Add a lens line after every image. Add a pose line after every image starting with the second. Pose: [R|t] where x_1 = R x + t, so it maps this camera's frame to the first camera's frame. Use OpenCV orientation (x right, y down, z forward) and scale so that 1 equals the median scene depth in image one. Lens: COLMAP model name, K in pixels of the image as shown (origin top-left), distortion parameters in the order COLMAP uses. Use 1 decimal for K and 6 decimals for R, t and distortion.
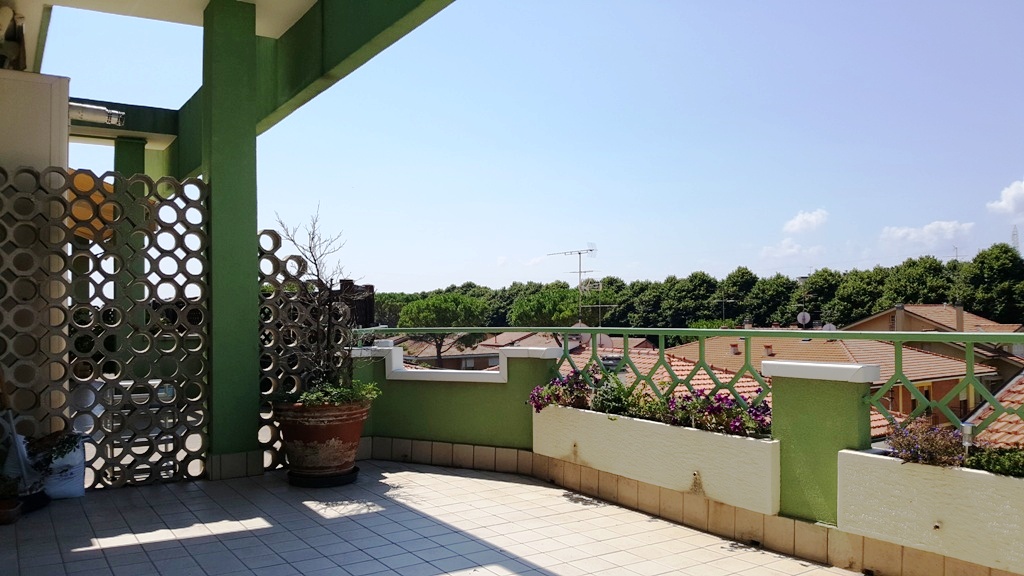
lens RADIAL K [[784.1, 0, 501.2], [0, 784.1, 320.3], [0, 0, 1]] dist [0.062555, -0.202705]
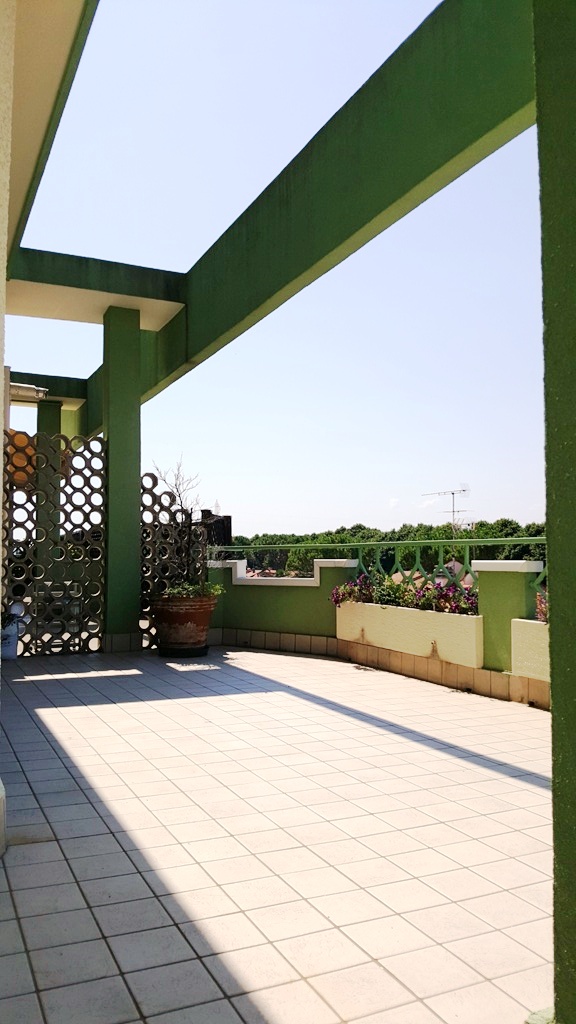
lens RADIAL K [[784.1, 0, 272.9], [0, 784.1, 527.7], [0, 0, 1]] dist [0.062555, -0.202705]
pose [[0.988211, 0.002361, -0.153079, 0.074354], [-0.009200, 0.998990, -0.043984, 0.022380], [0.152820, 0.044874, 0.987235, -0.181473]]
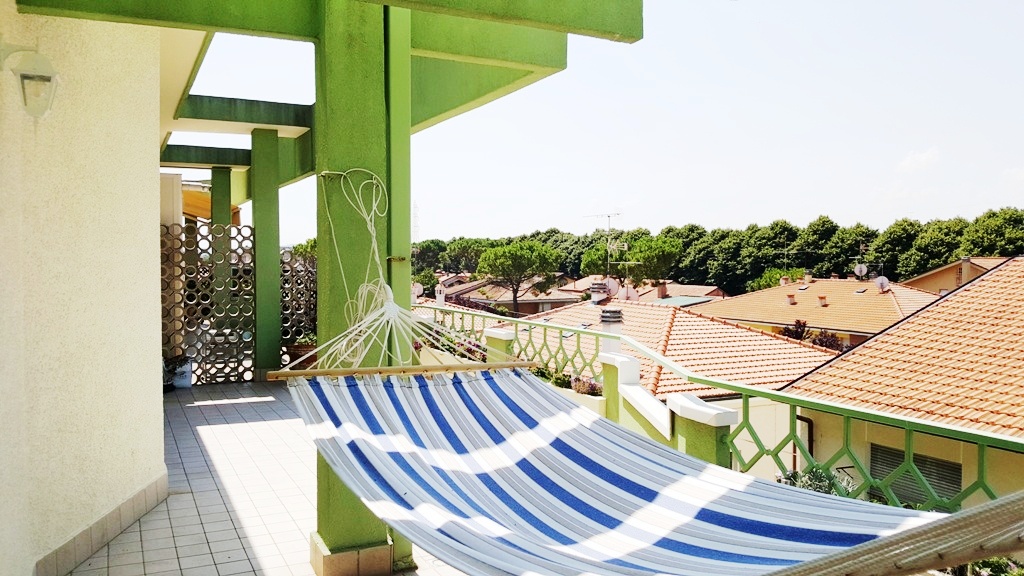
lens RADIAL K [[784.1, 0, 515.0], [0, 784.1, 290.6], [0, 0, 1]] dist [0.062555, -0.202705]
pose [[0.994815, 0.014020, -0.100728, 0.249650], [-0.010463, 0.999306, 0.035748, -0.053079], [0.101159, -0.034509, 0.994272, -0.464041]]
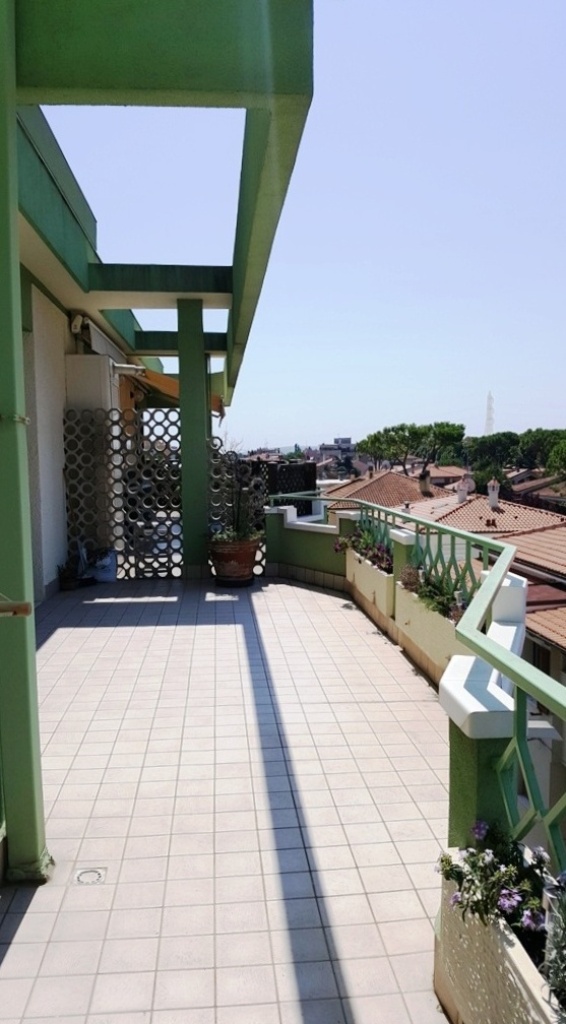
lens RADIAL K [[784.1, 0, 270.7], [0, 784.1, 540.4], [0, 0, 1]] dist [0.062555, -0.202705]
pose [[0.877012, 0.053322, -0.477501, 0.359463], [-0.002609, 0.994337, 0.106244, -0.041307], [0.480461, -0.091931, 0.872184, -0.246644]]
